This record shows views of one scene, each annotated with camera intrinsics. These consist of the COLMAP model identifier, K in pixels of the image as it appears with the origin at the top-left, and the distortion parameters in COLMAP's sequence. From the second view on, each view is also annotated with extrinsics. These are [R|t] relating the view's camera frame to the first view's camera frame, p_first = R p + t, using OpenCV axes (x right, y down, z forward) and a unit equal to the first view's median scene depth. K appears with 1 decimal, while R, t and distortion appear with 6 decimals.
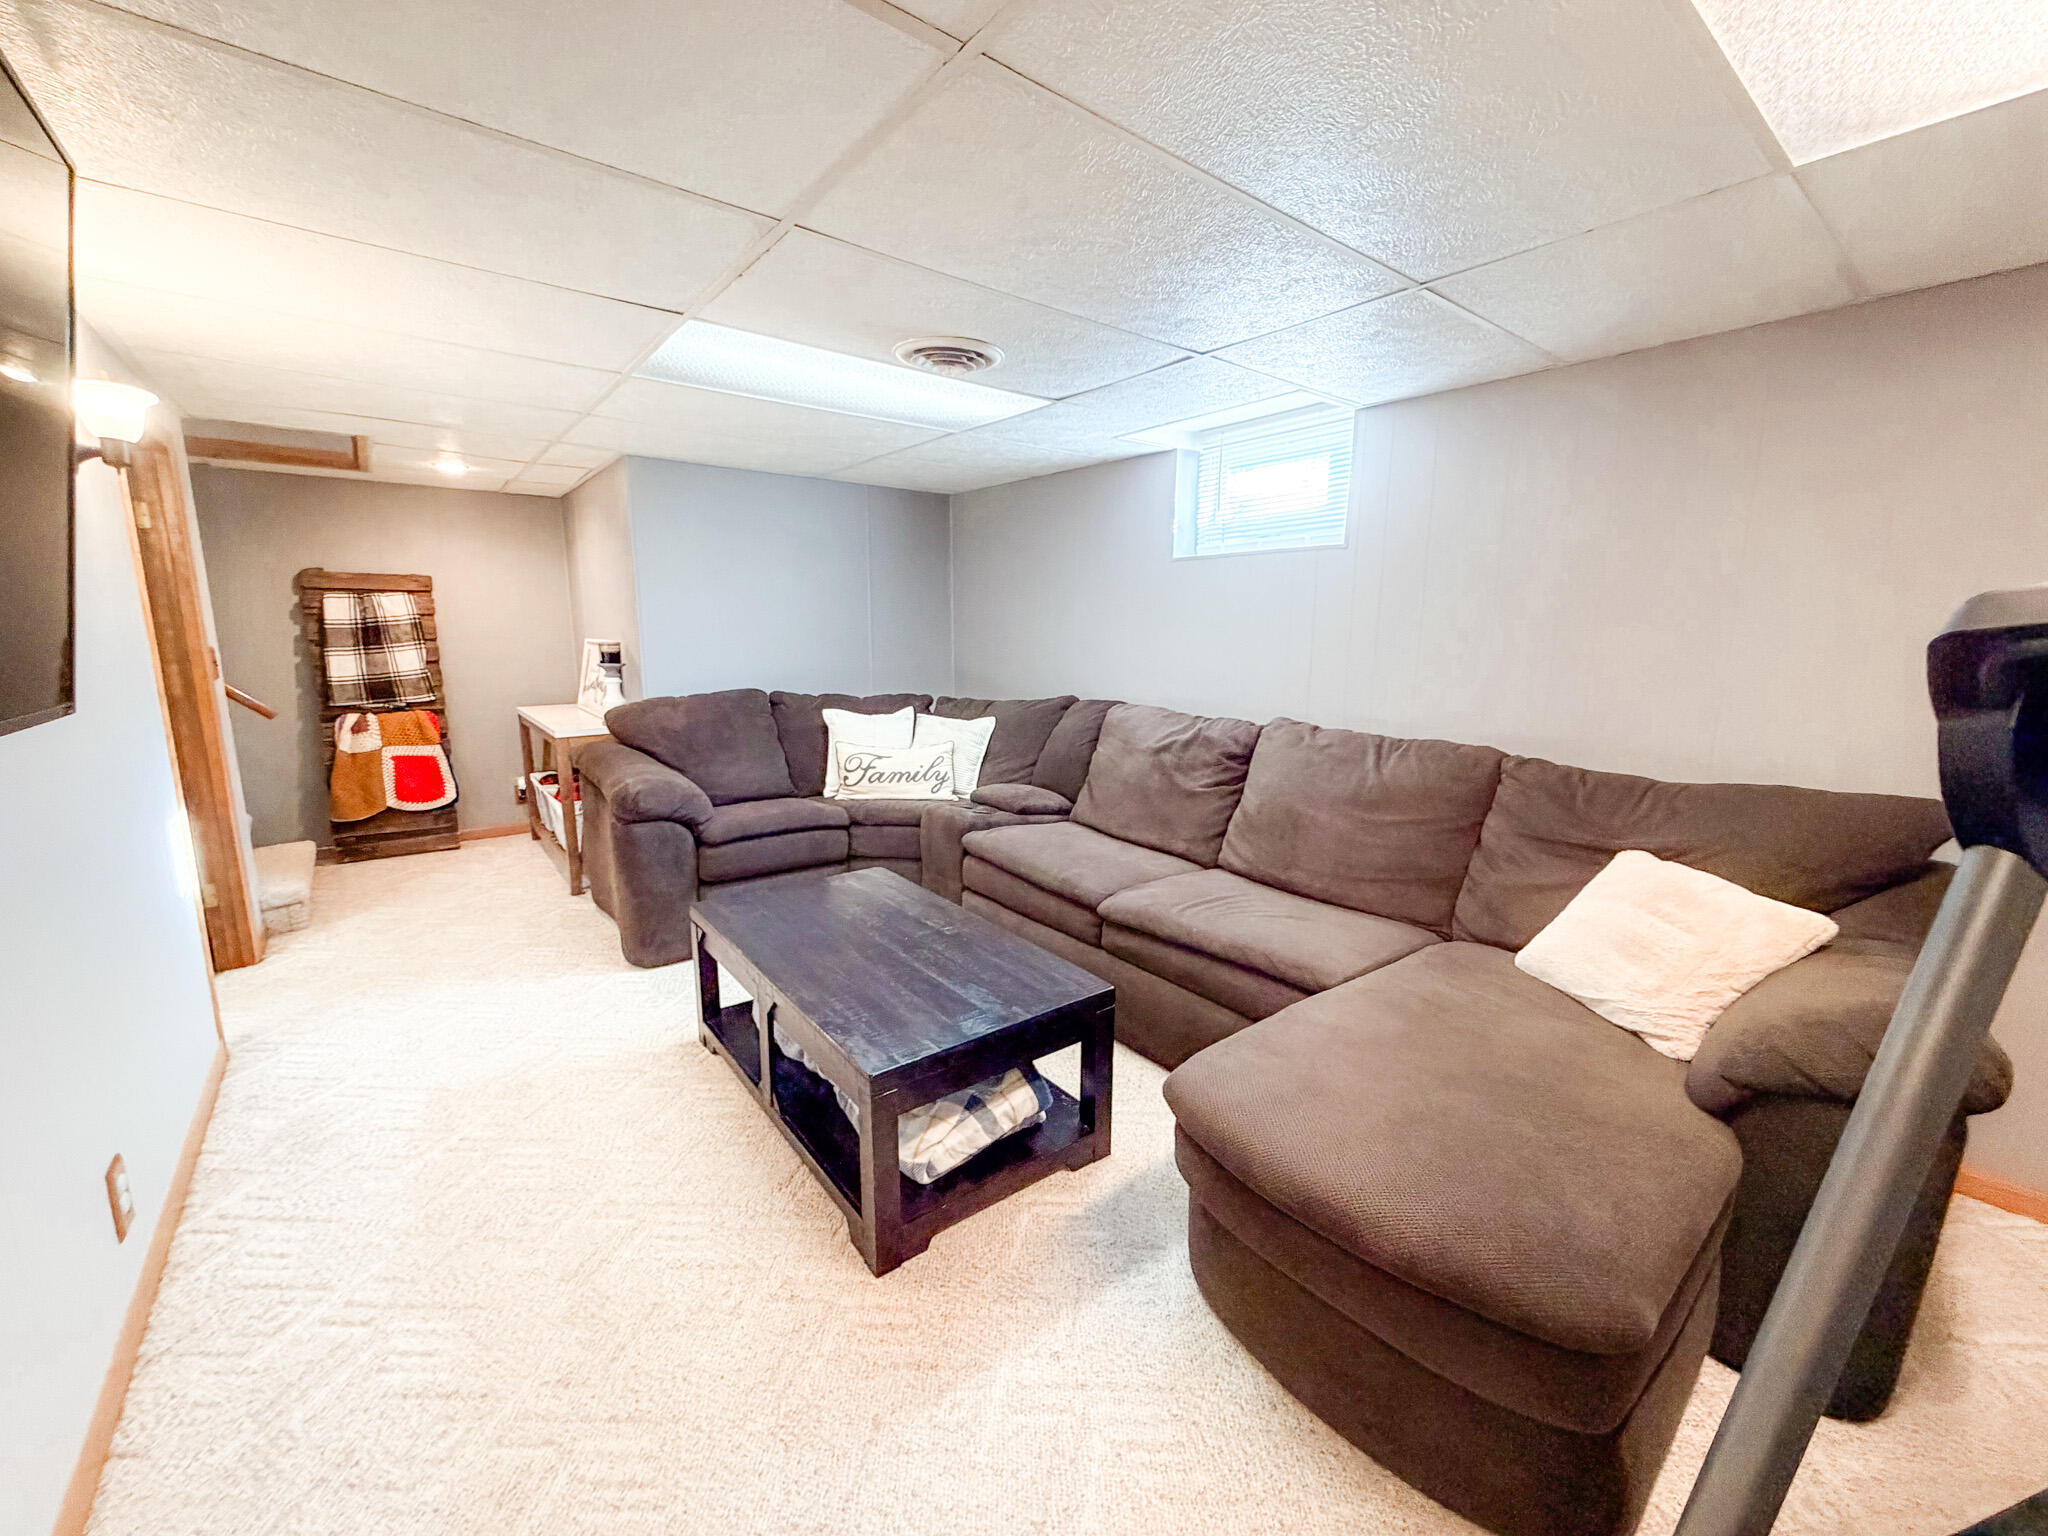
lens RADIAL K [[818.2, 0, 1018.8], [0, 818.2, 770.9], [0, 0, 1]] dist [0.000548, -0.000032]
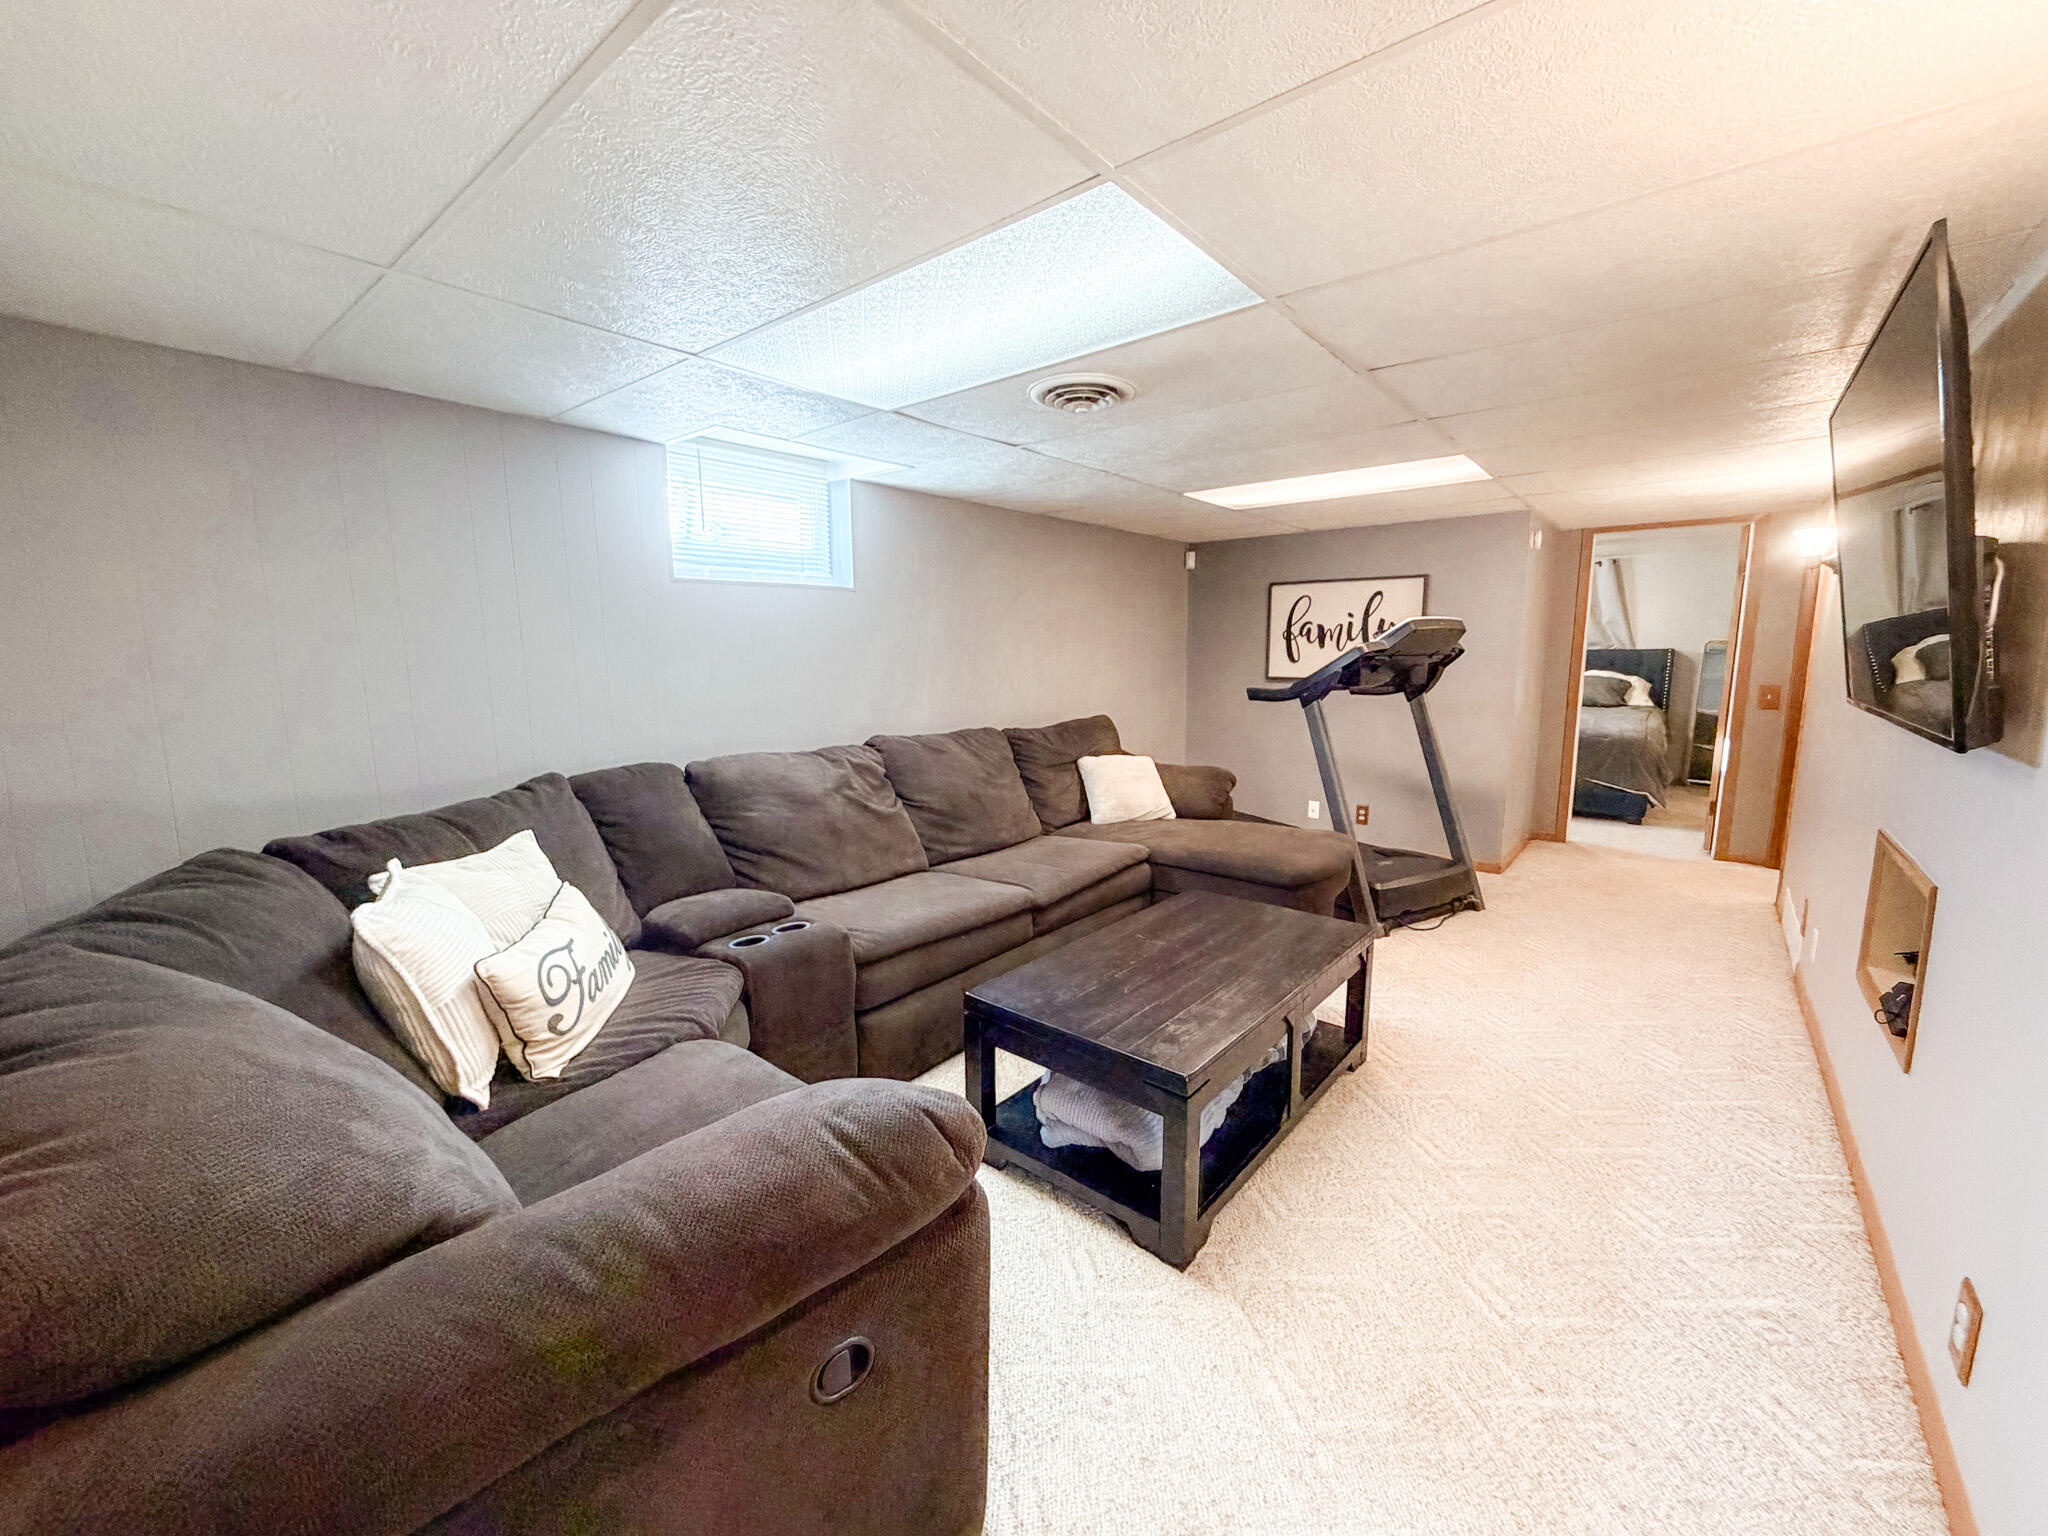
lens RADIAL K [[818.2, 0, 1017.2], [0, 818.2, 772.0], [0, 0, 1]] dist [0.000548, -0.000032]
pose [[-0.209987, -0.151799, 0.965848, -0.959597], [0.179348, 0.965130, 0.190678, -0.229104], [-0.961114, 0.213263, -0.175440, 1.169437]]
